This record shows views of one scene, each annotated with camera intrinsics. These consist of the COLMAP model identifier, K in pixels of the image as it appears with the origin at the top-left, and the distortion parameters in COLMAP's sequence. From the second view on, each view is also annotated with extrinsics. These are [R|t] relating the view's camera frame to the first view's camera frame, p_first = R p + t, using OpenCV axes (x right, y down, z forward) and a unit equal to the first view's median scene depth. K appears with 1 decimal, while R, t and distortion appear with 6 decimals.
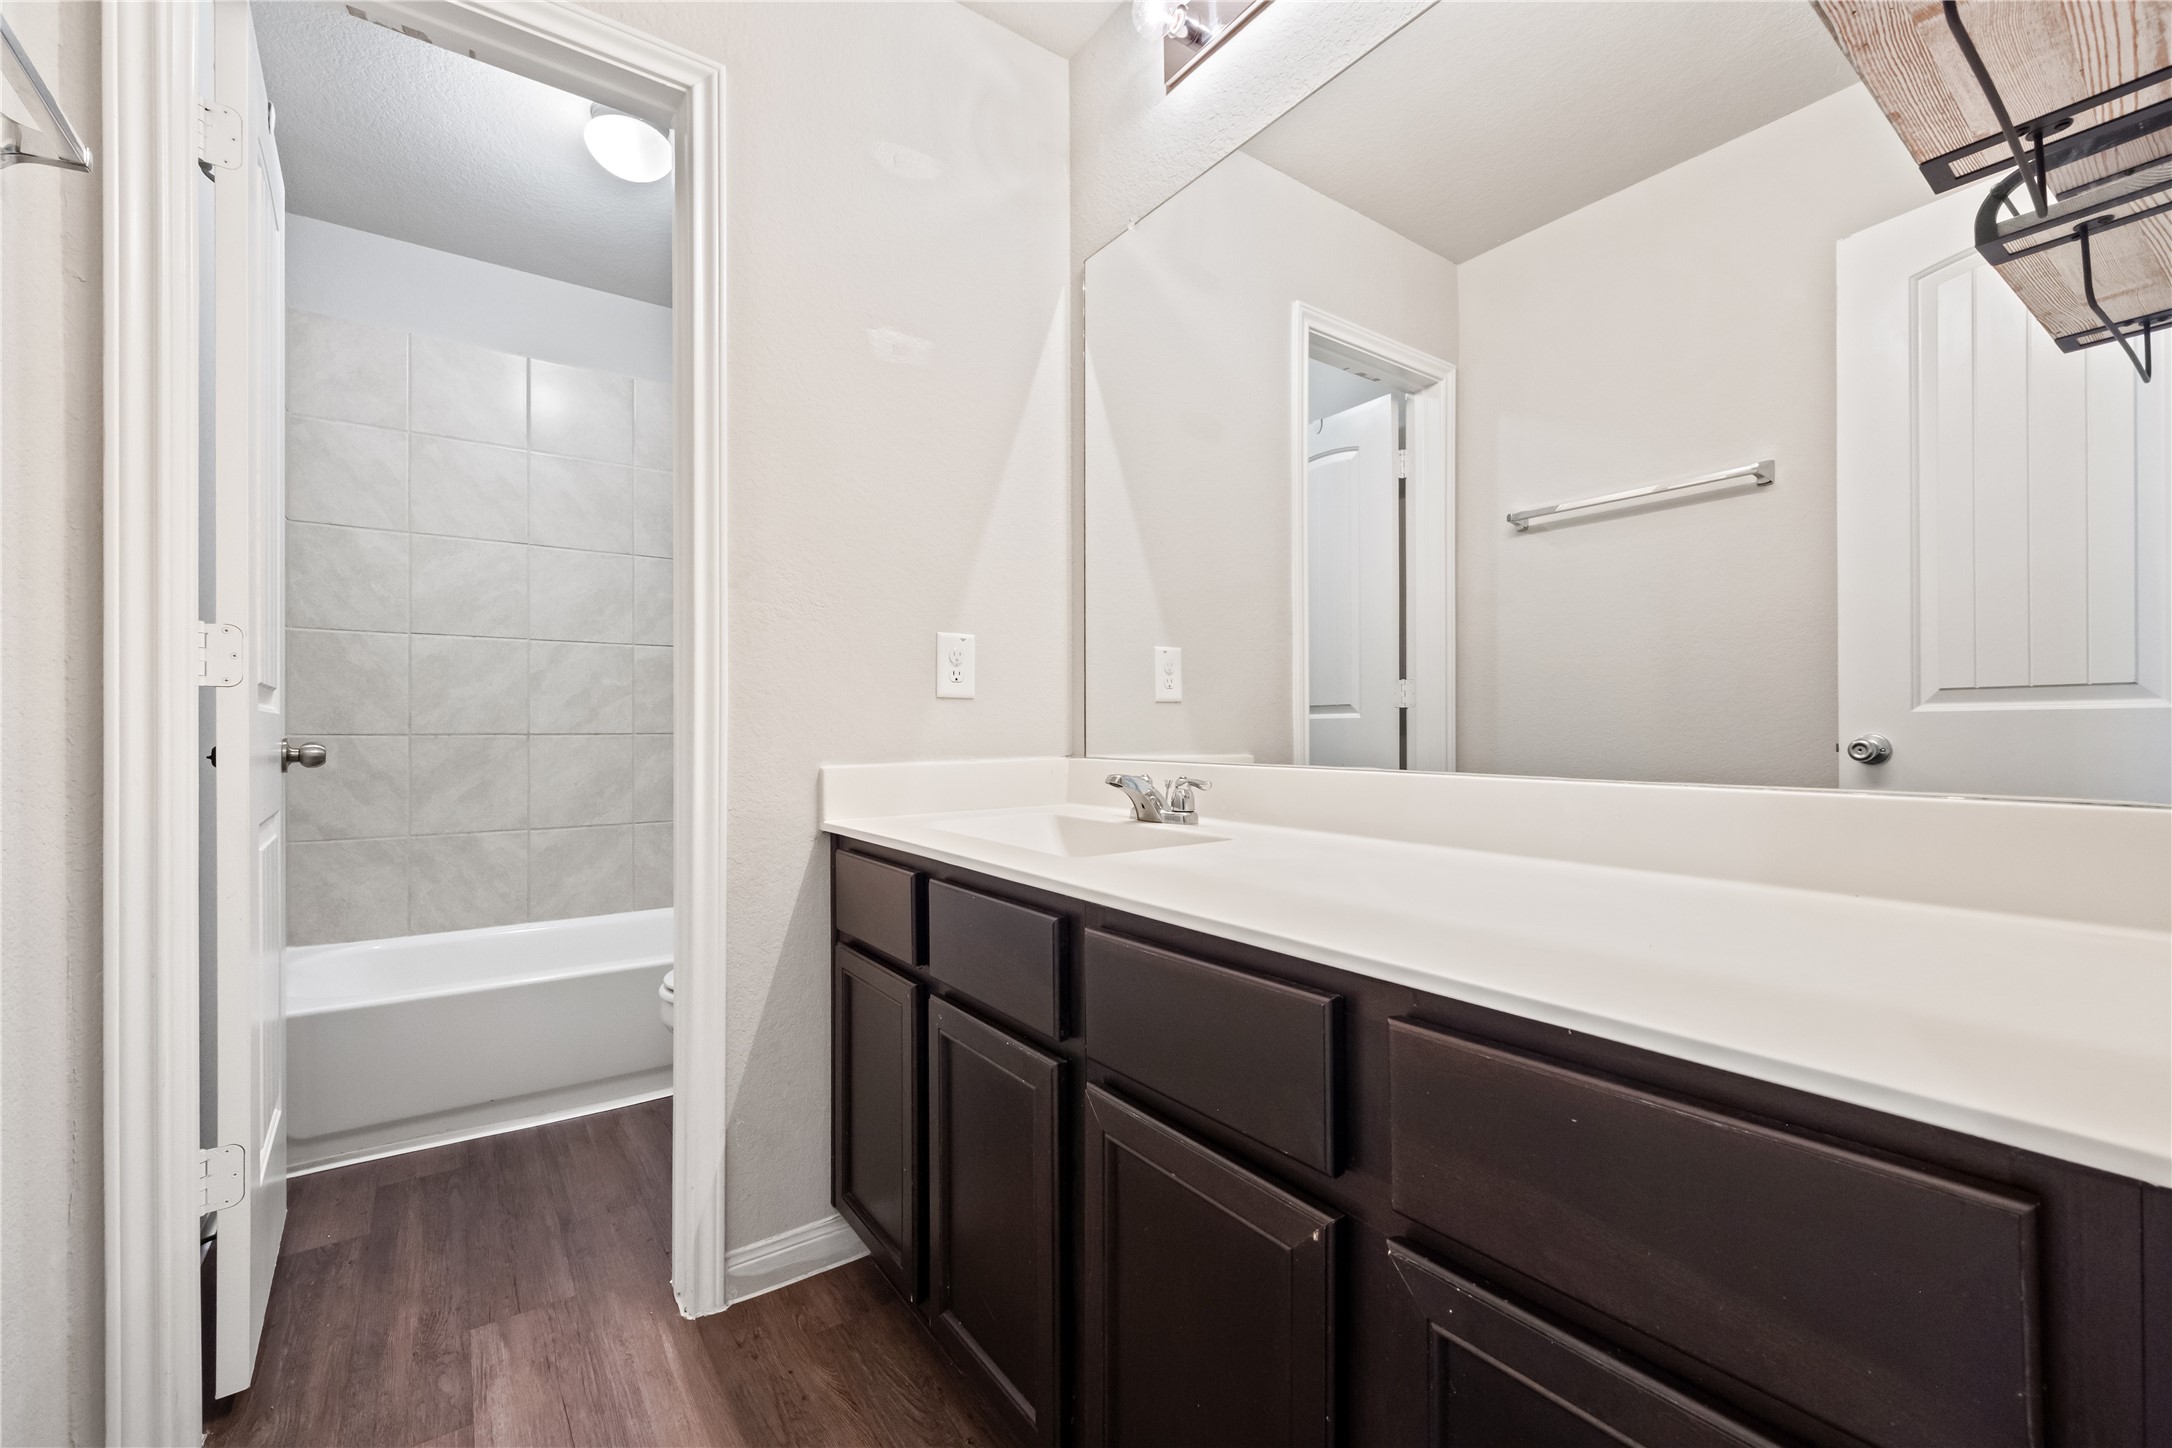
lens RADIAL K [[894.2, 0, 1086.0], [0, 894.2, 724.0], [0, 0, 1]] dist [0.001853, -0.000036]
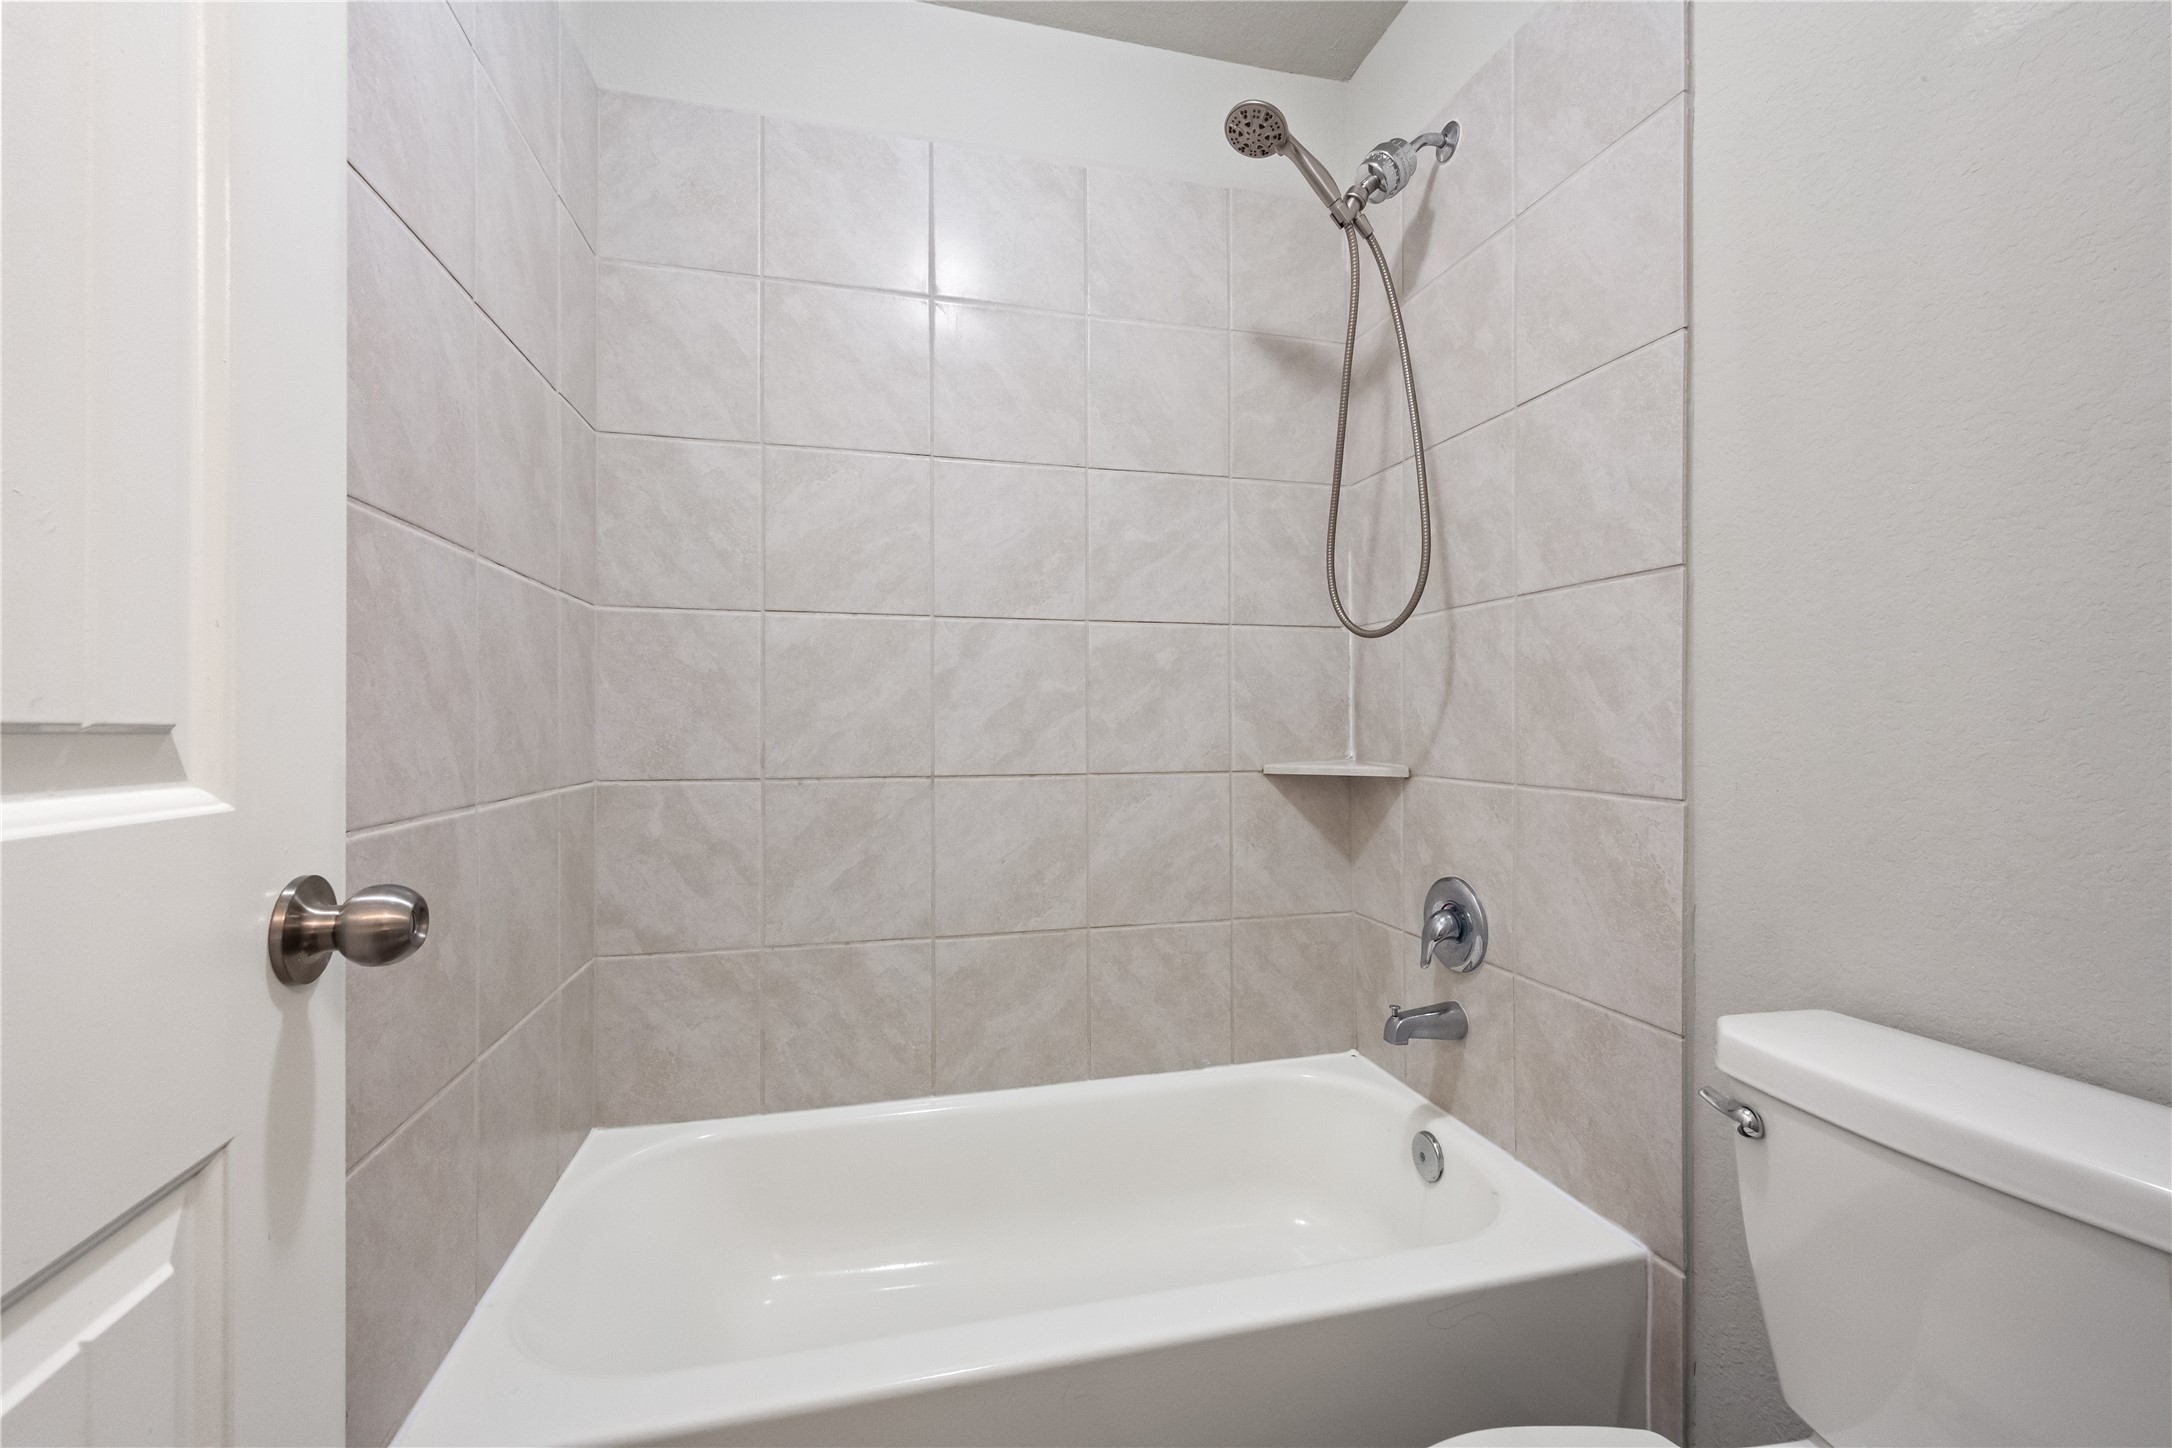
lens RADIAL K [[894.2, 0, 1086.0], [0, 894.2, 724.0], [0, 0, 1]] dist [0.001853, -0.000036]
pose [[0.926734, 0.000274, -0.375719, -0.320773], [0.001425, 0.999990, 0.004244, -0.026802], [0.375716, -0.004469, 0.926724, 0.512340]]
